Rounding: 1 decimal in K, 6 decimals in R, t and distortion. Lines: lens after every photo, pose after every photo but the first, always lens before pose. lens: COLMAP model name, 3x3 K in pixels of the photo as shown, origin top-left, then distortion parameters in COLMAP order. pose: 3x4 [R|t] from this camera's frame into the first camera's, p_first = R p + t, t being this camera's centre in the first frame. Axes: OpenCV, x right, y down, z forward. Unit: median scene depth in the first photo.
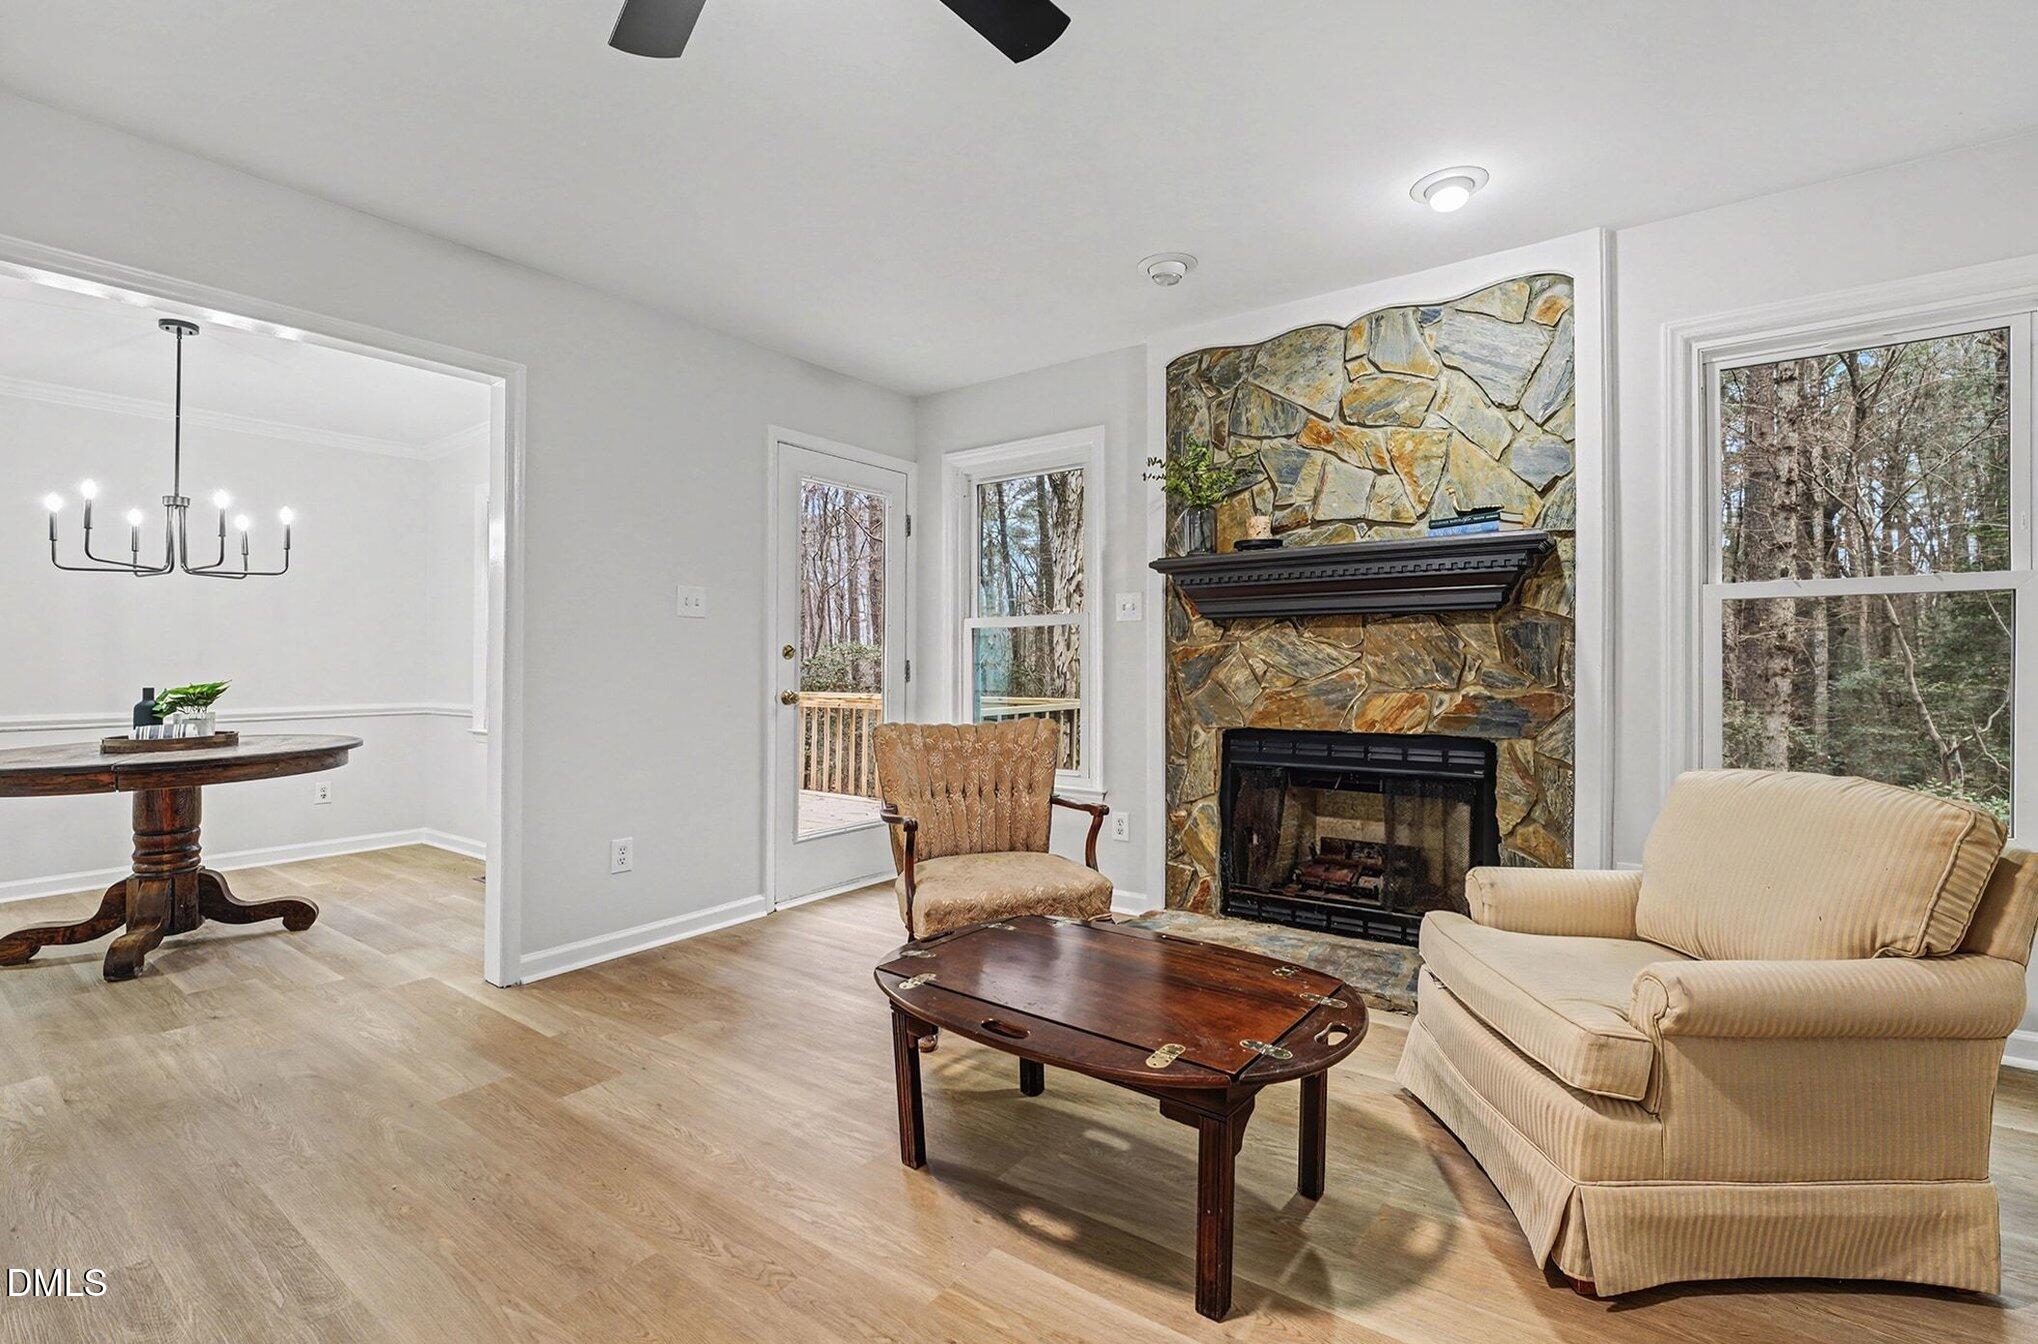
lens RADIAL K [[882.7, 0, 1014.4], [0, 882.7, 663.5], [0, 0, 1]] dist [-0.018469, 0.000006]
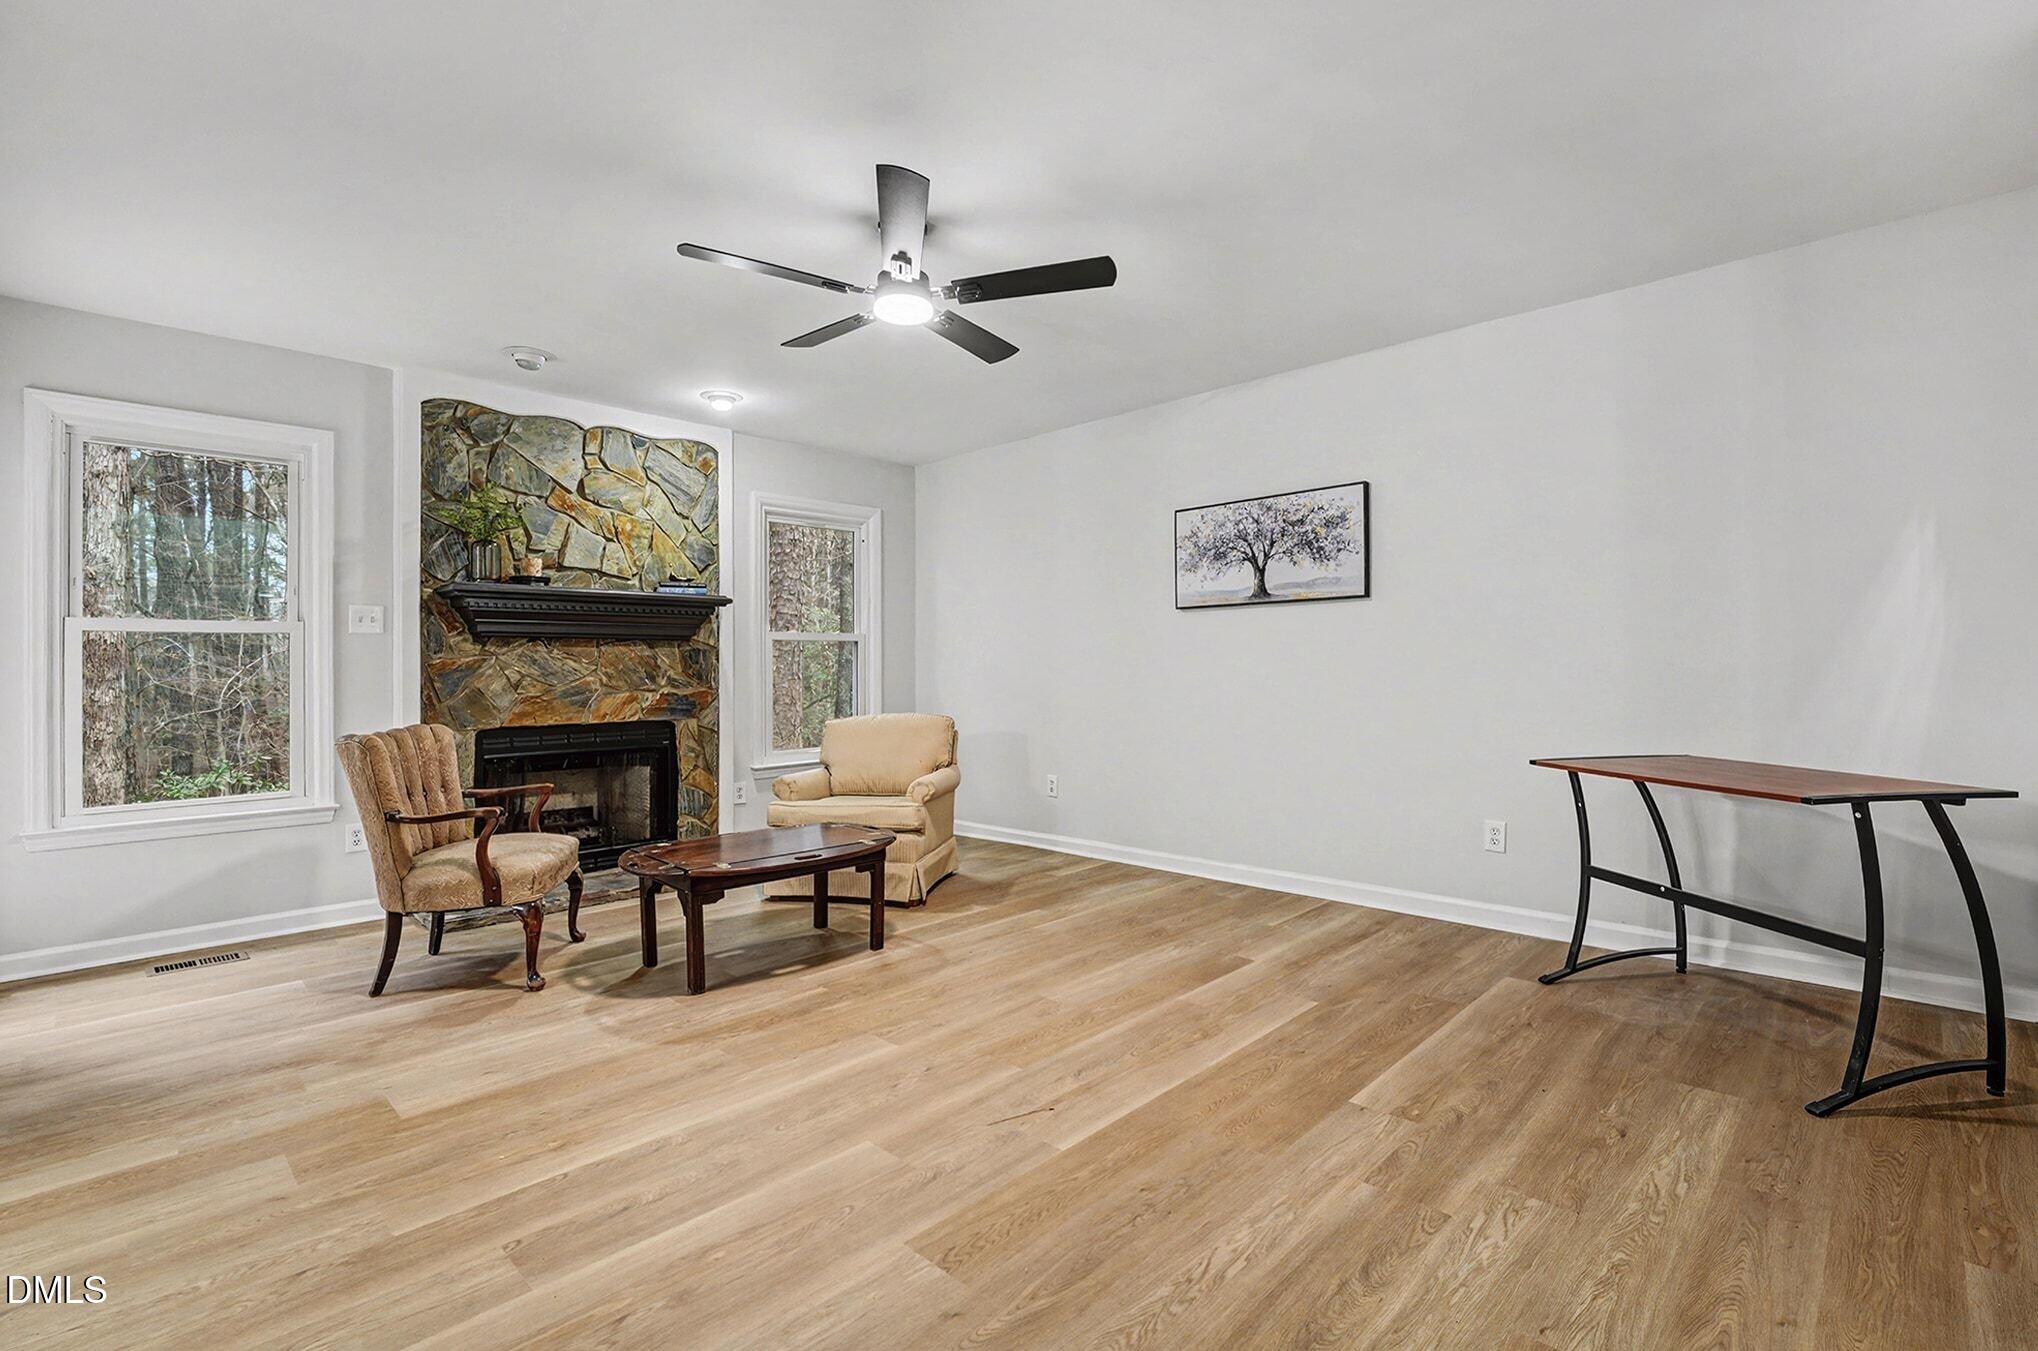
lens RADIAL K [[924.3, 0, 1019.5], [0, 924.3, 670.3], [0, 0, 1]] dist [-0.000402, 0.000072]
pose [[0.158551, 0.002766, 0.987347, -0.958844], [0.010172, 0.999938, -0.004435, 0.008408], [-0.987298, 0.010747, 0.158513, 0.103070]]
